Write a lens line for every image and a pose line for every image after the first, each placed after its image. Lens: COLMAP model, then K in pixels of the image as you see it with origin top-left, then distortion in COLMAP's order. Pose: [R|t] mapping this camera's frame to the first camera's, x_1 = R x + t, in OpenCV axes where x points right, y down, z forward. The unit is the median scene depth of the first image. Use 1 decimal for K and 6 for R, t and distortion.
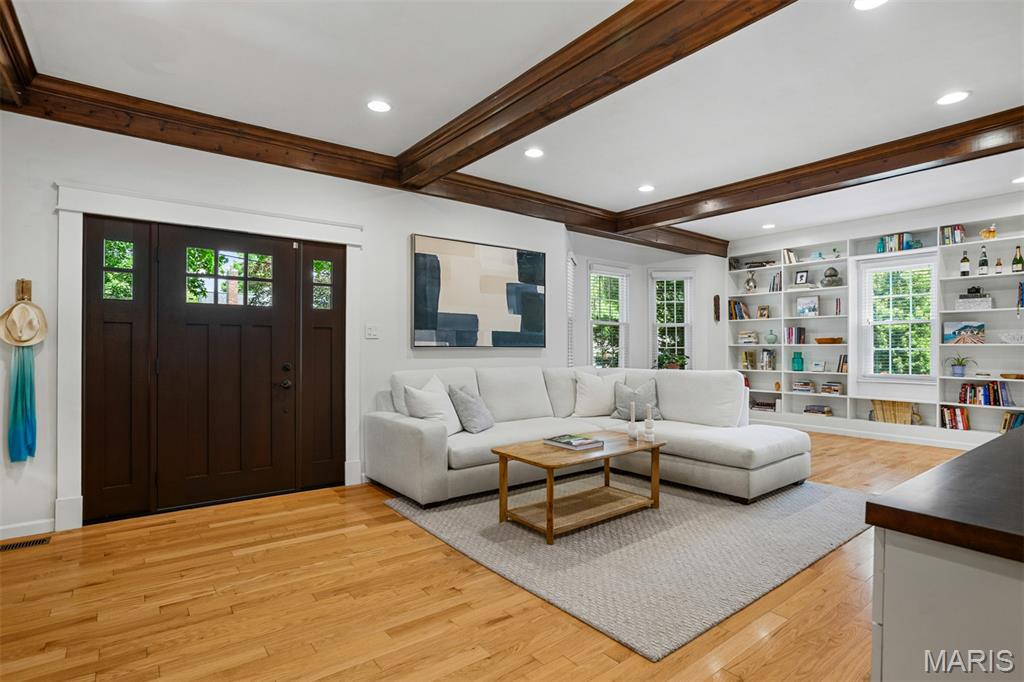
lens RADIAL K [[514.0, 0, 538.6], [0, 514.0, 349.9], [0, 0, 1]] dist [-0.023960, 0.000713]
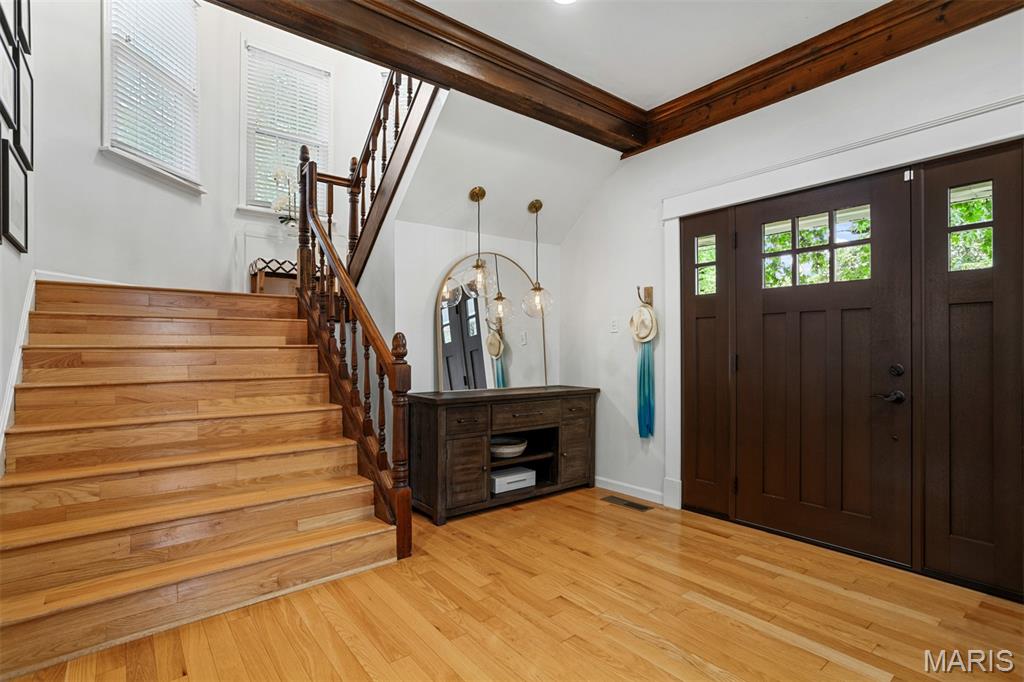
lens RADIAL K [[507.7, 0, 483.0], [0, 507.7, 346.3], [0, 0, 1]] dist [-0.014495, 0.000624]
pose [[-0.038642, -0.007822, -0.999223, 0.173532], [-0.000017, 0.999969, -0.007827, 0.010465], [0.999253, -0.000285, -0.038641, 0.561606]]
